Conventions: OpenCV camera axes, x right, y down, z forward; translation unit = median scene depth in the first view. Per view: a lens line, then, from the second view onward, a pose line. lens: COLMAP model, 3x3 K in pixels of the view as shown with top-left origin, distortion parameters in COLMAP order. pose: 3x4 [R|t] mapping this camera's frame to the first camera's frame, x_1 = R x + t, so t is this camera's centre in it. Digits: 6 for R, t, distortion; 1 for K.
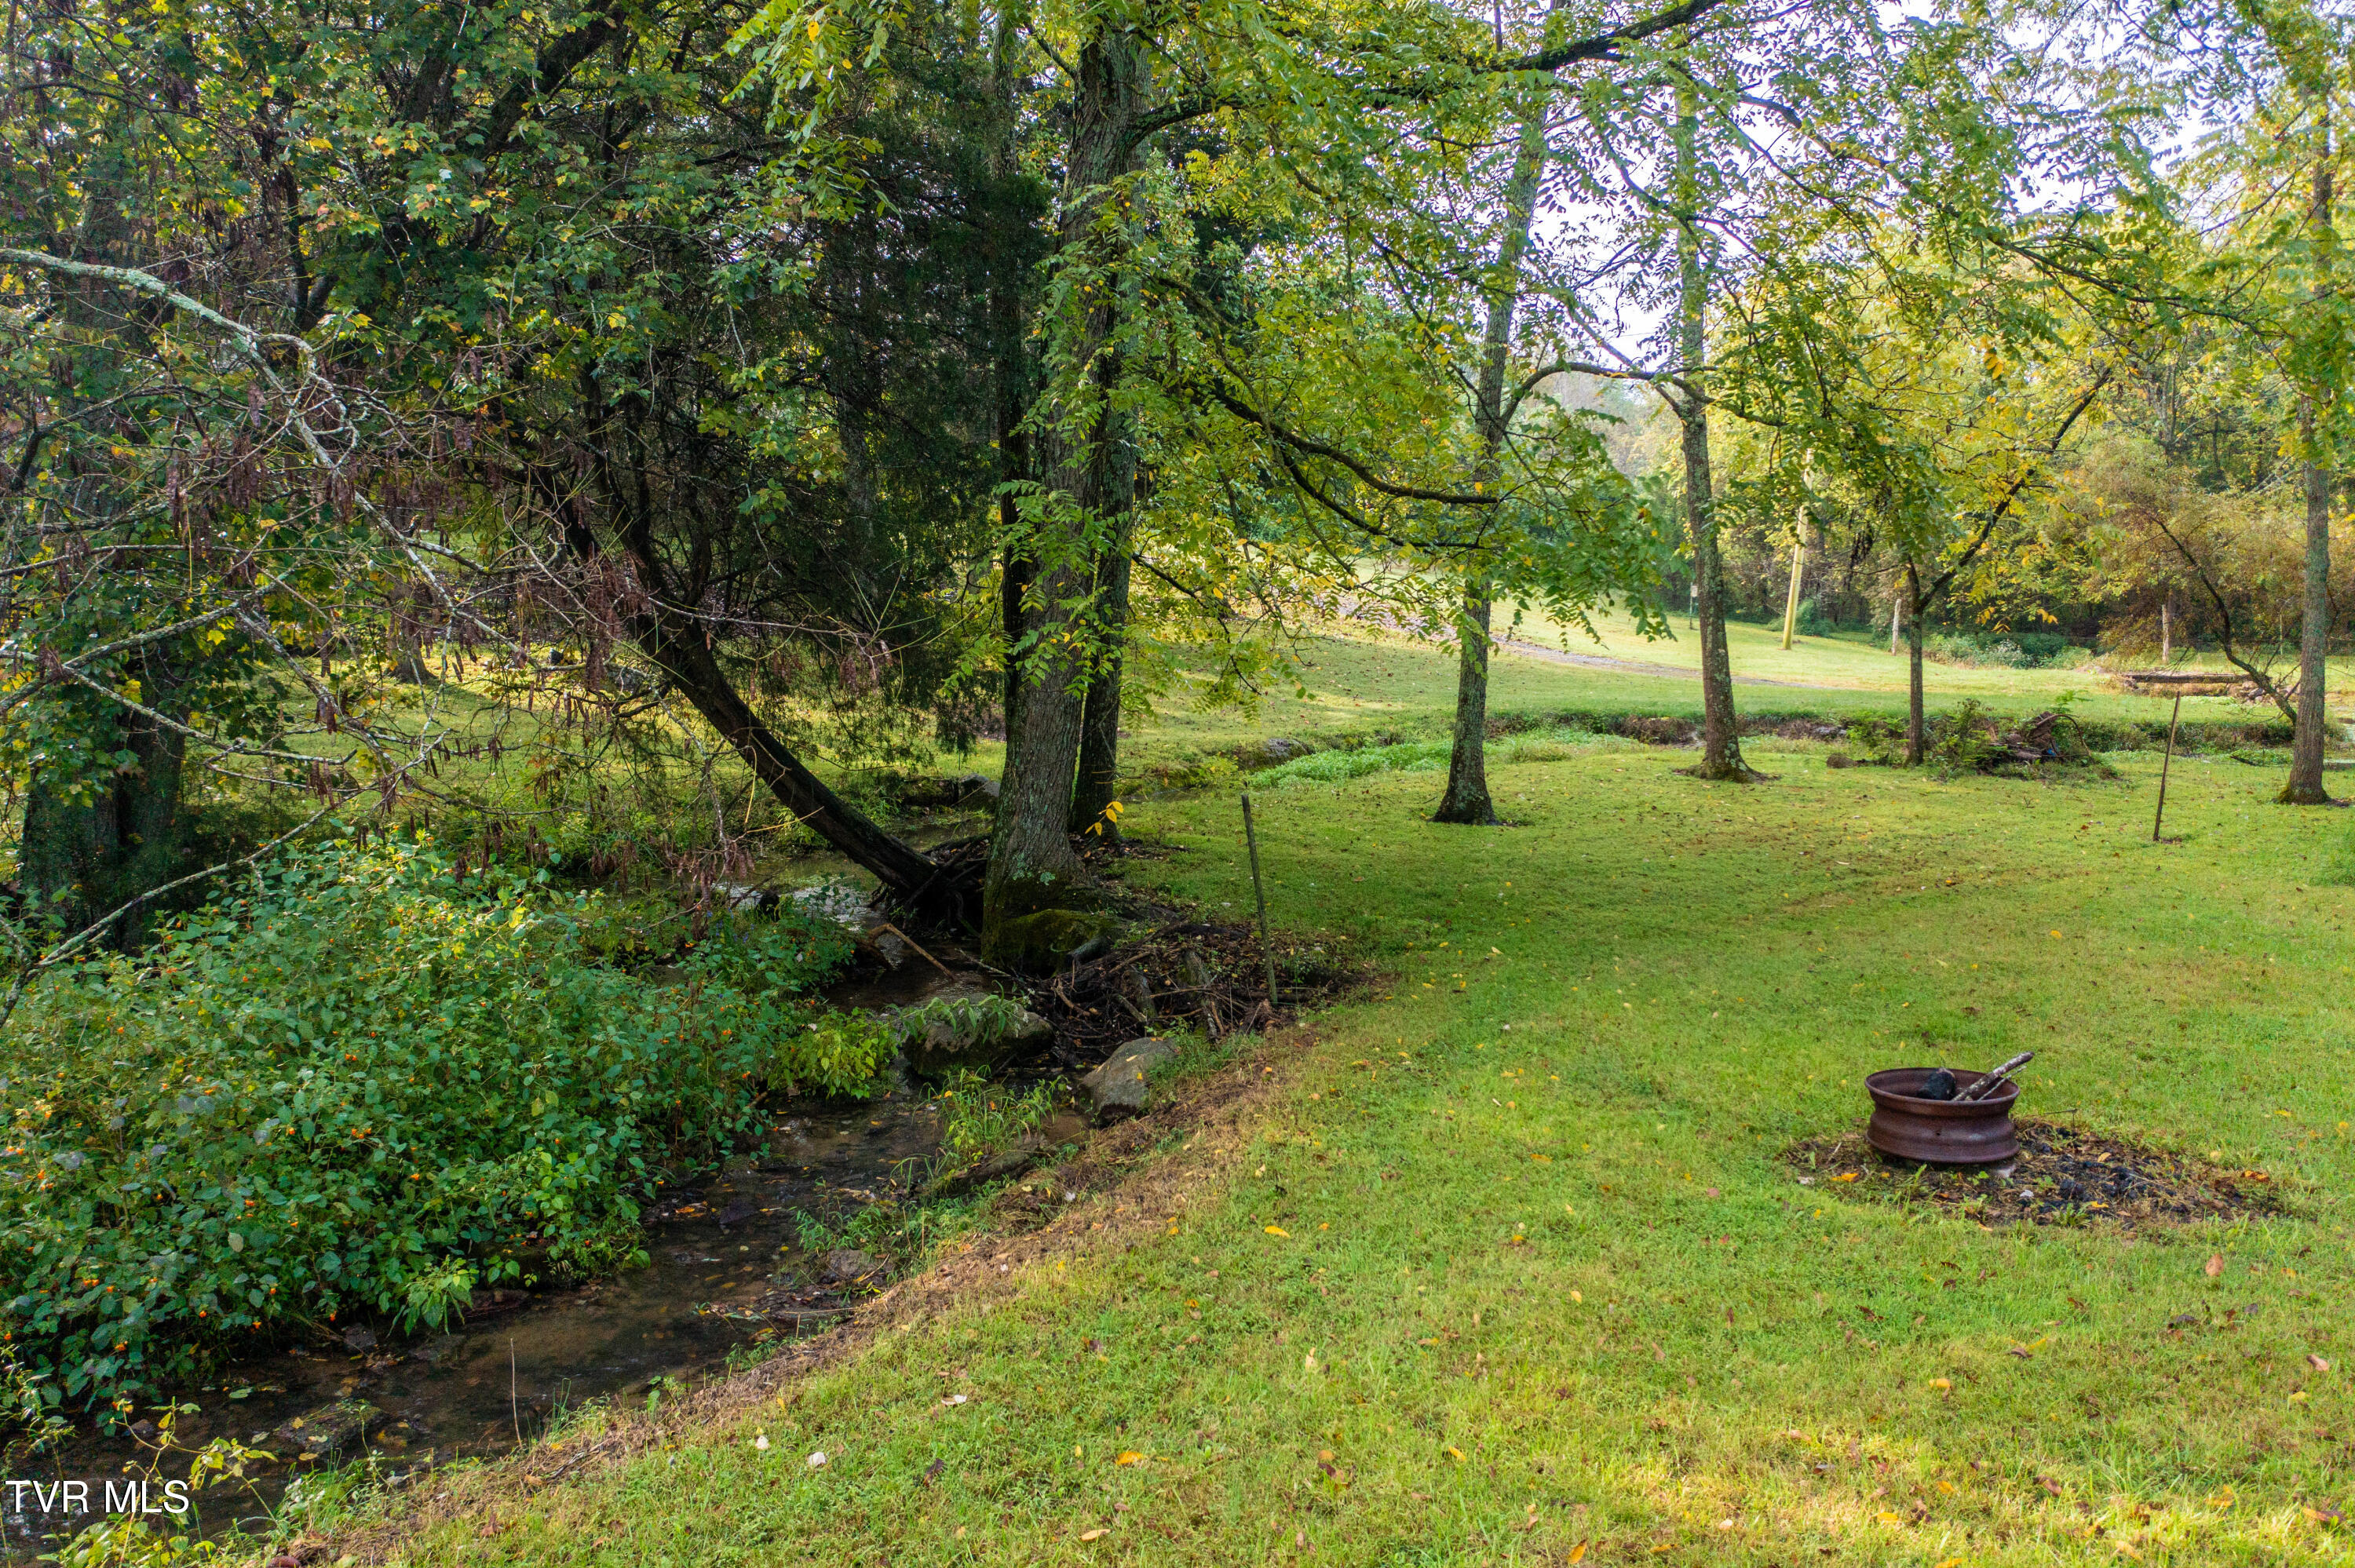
lens RADIAL K [[1873.8, 0, 1177.5], [0, 1873.8, 784.0], [0, 0, 1]] dist [-0.003588, 0.016444]
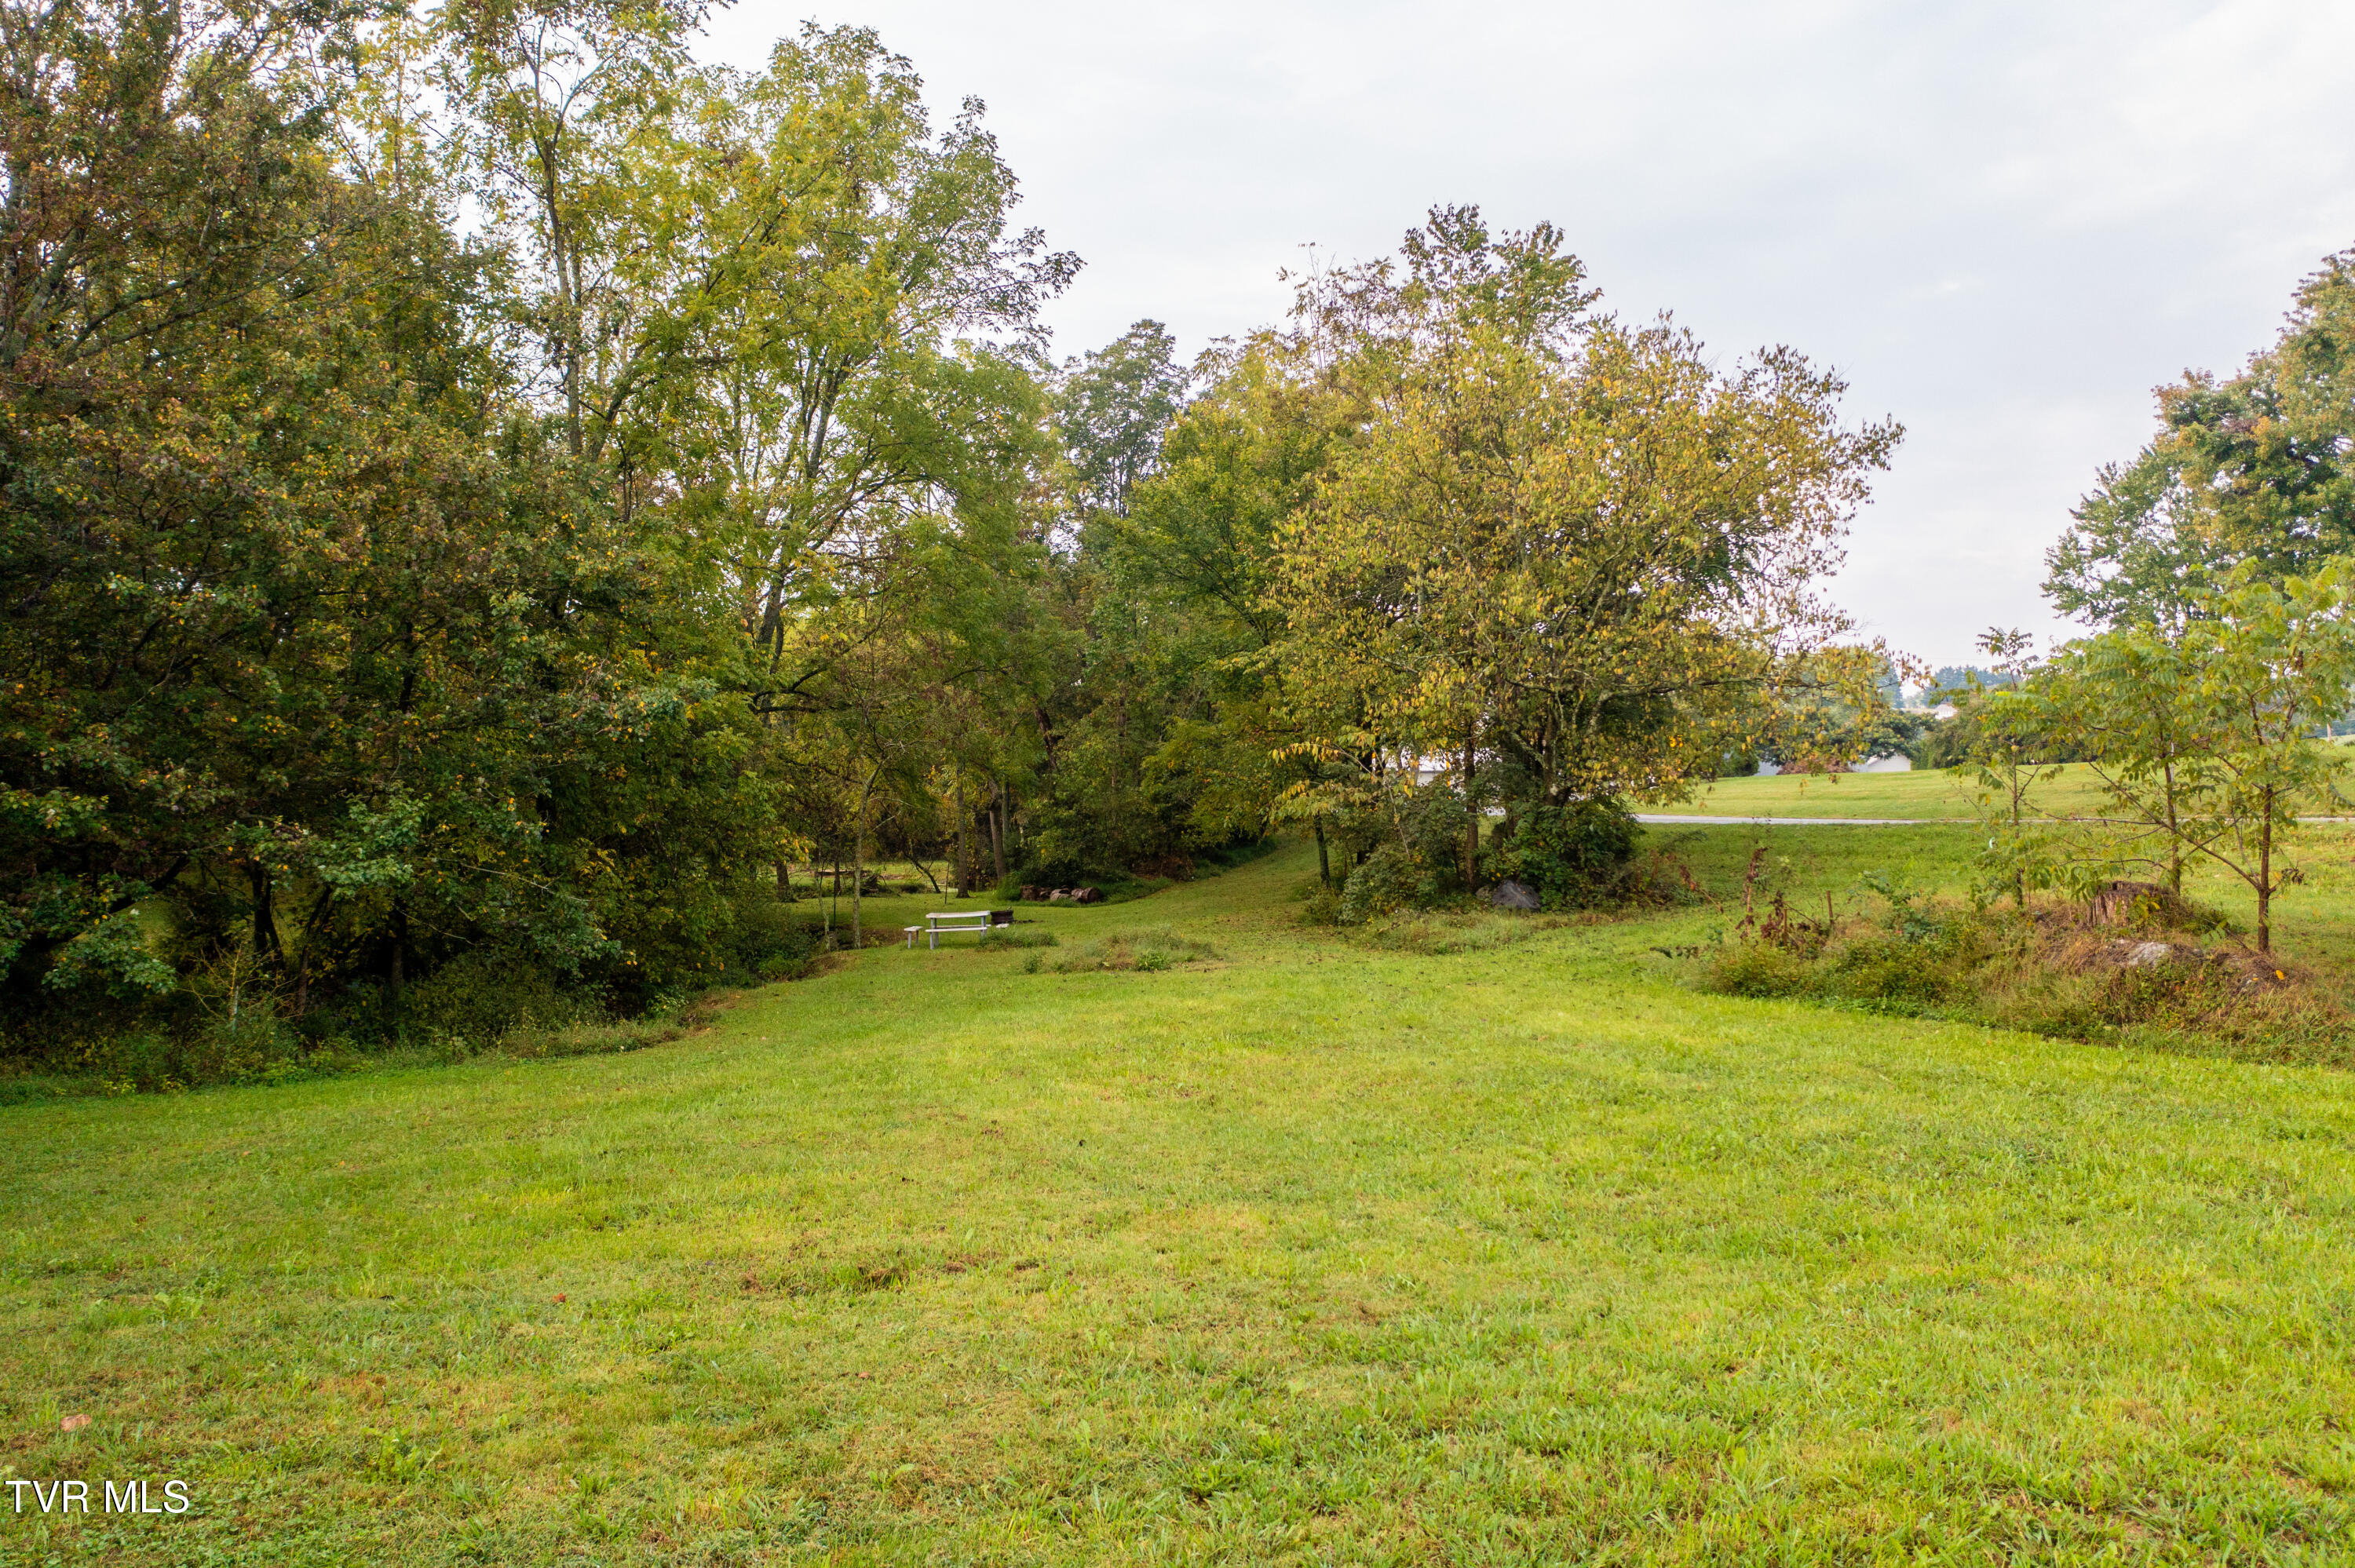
lens RADIAL K [[1873.8, 0, 1177.5], [0, 1873.8, 784.0], [0, 0, 1]] dist [-0.003588, 0.016444]
pose [[0.702027, -0.003916, 0.712140, -2.833038], [0.095459, 0.991478, -0.088652, 0.278853], [-0.705723, 0.130216, 0.696418, -2.963060]]
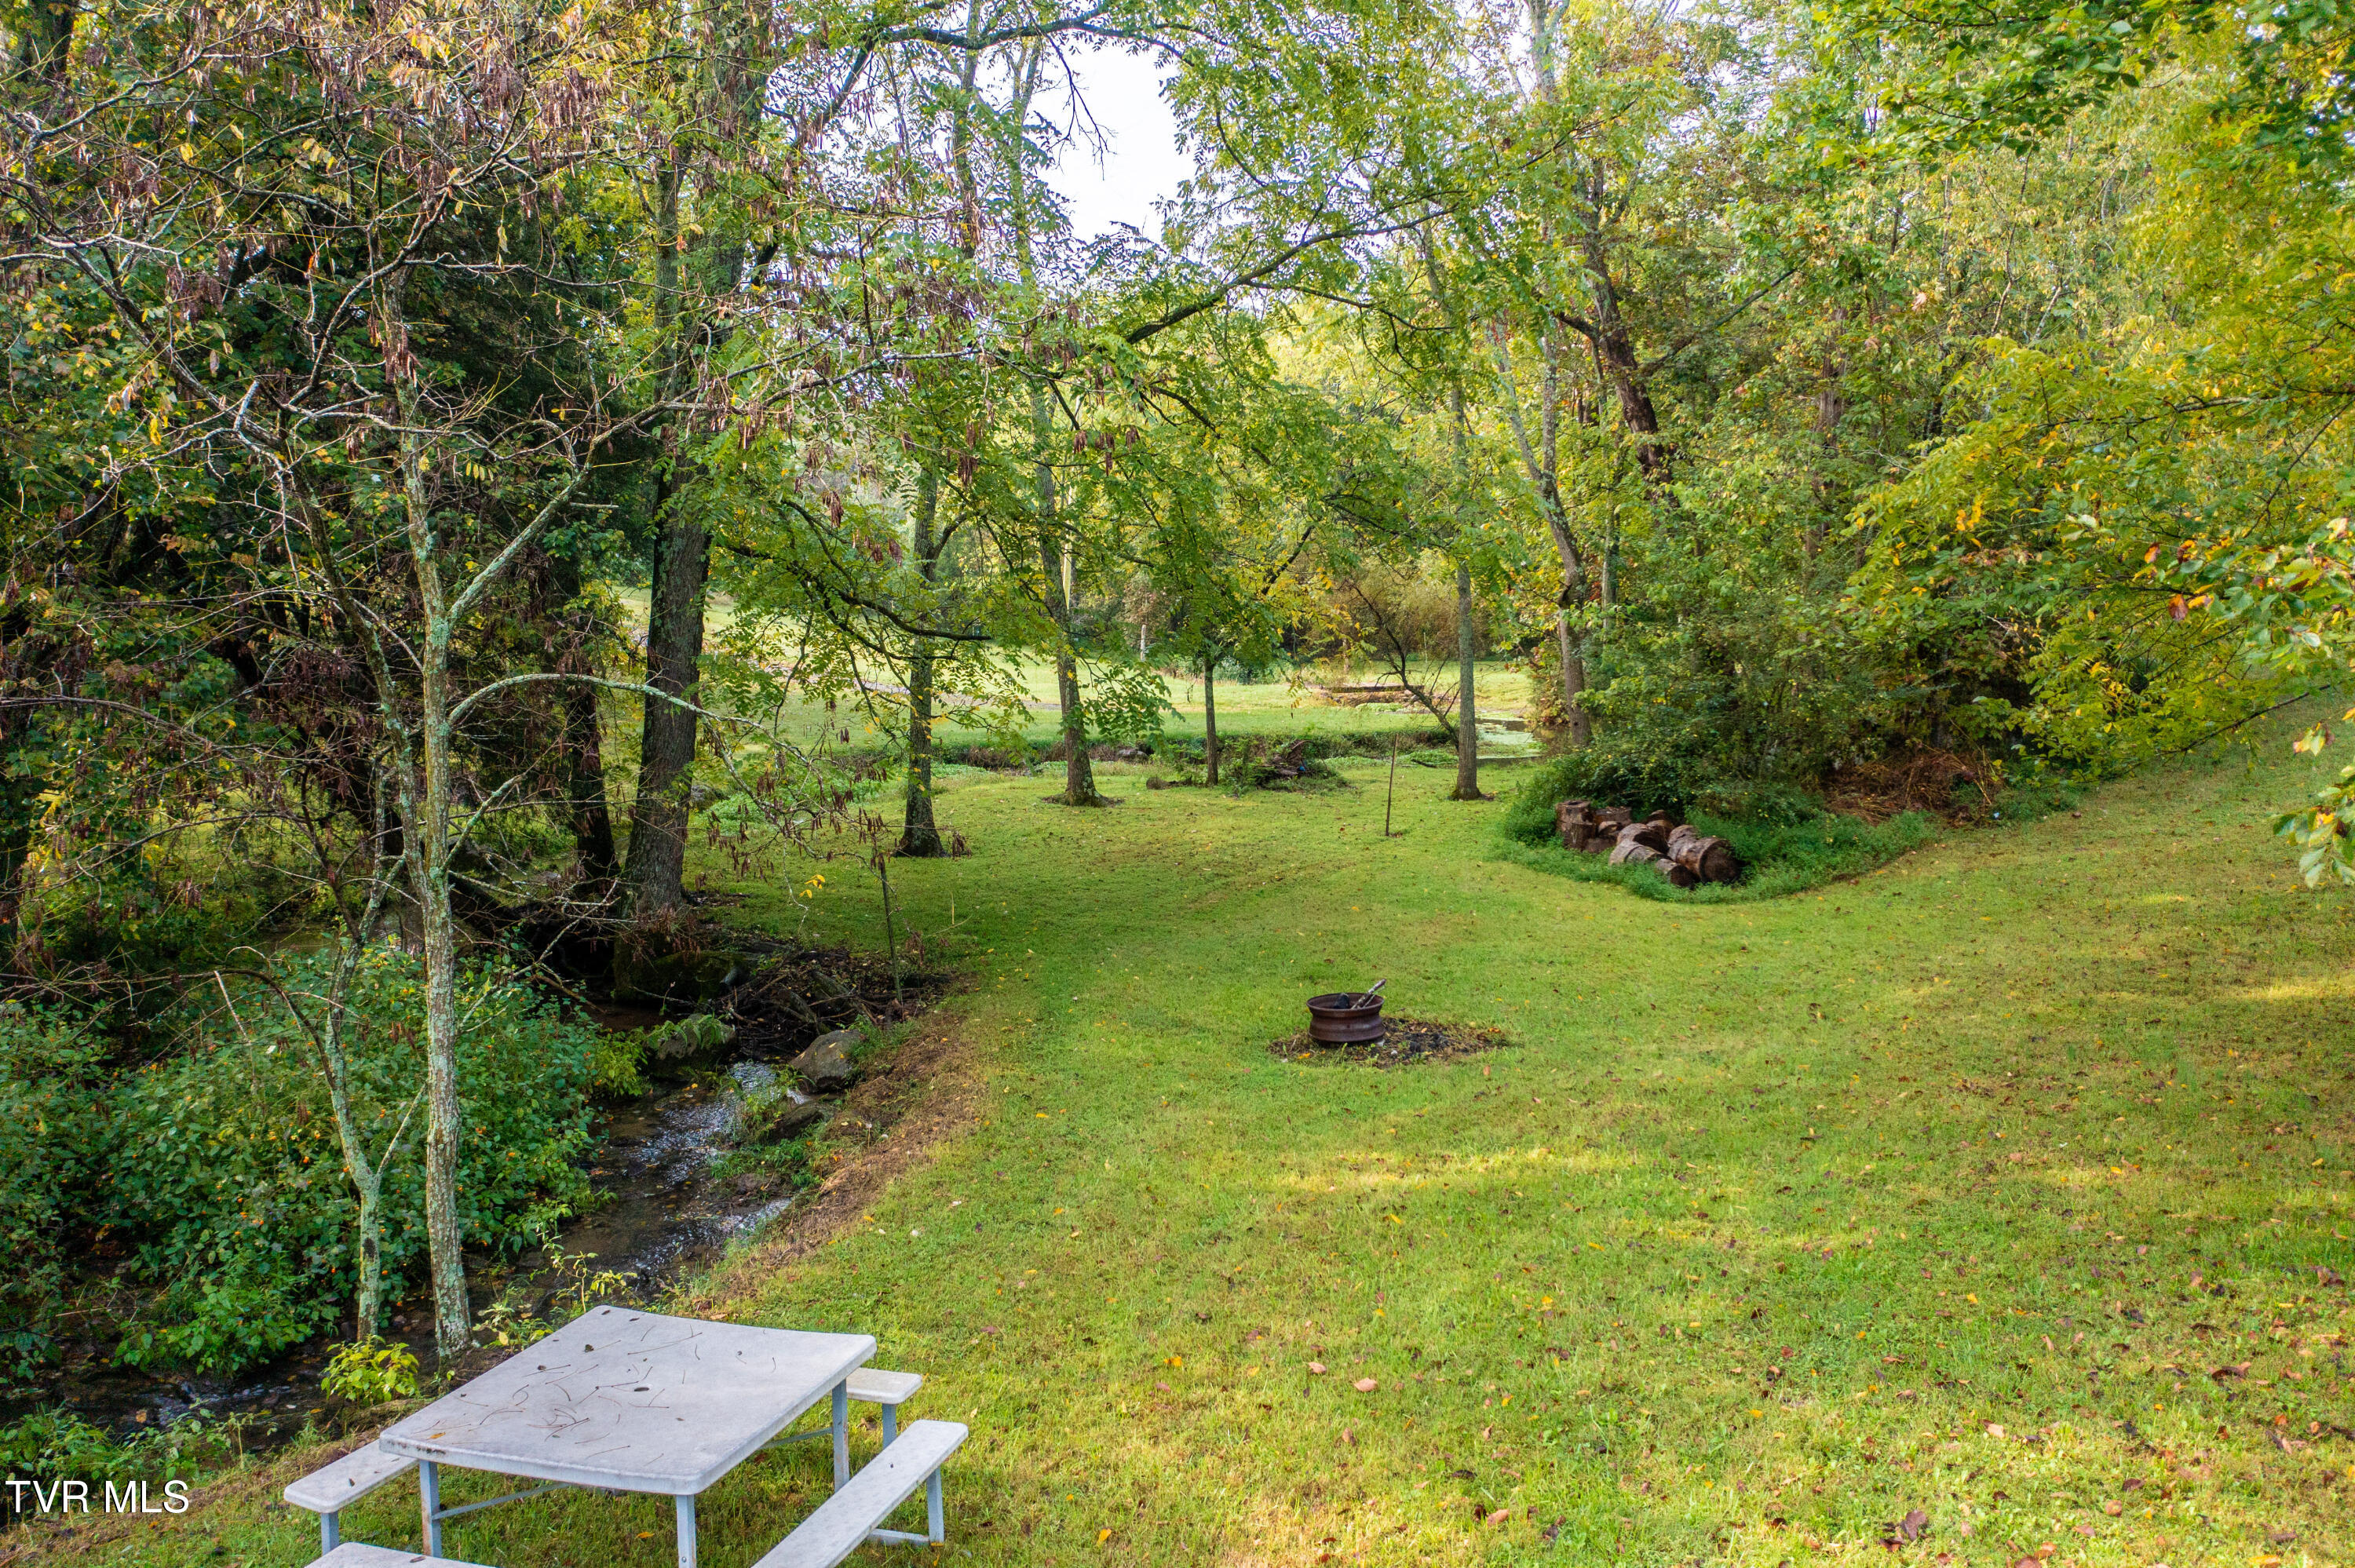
lens RADIAL K [[1873.8, 0, 1177.5], [0, 1873.8, 784.0], [0, 0, 1]] dist [-0.003588, 0.016444]
pose [[0.916967, -0.055834, 0.395036, -0.375951], [0.055117, 0.998393, 0.013173, -0.070650], [-0.395137, 0.009694, 0.918571, -0.515661]]
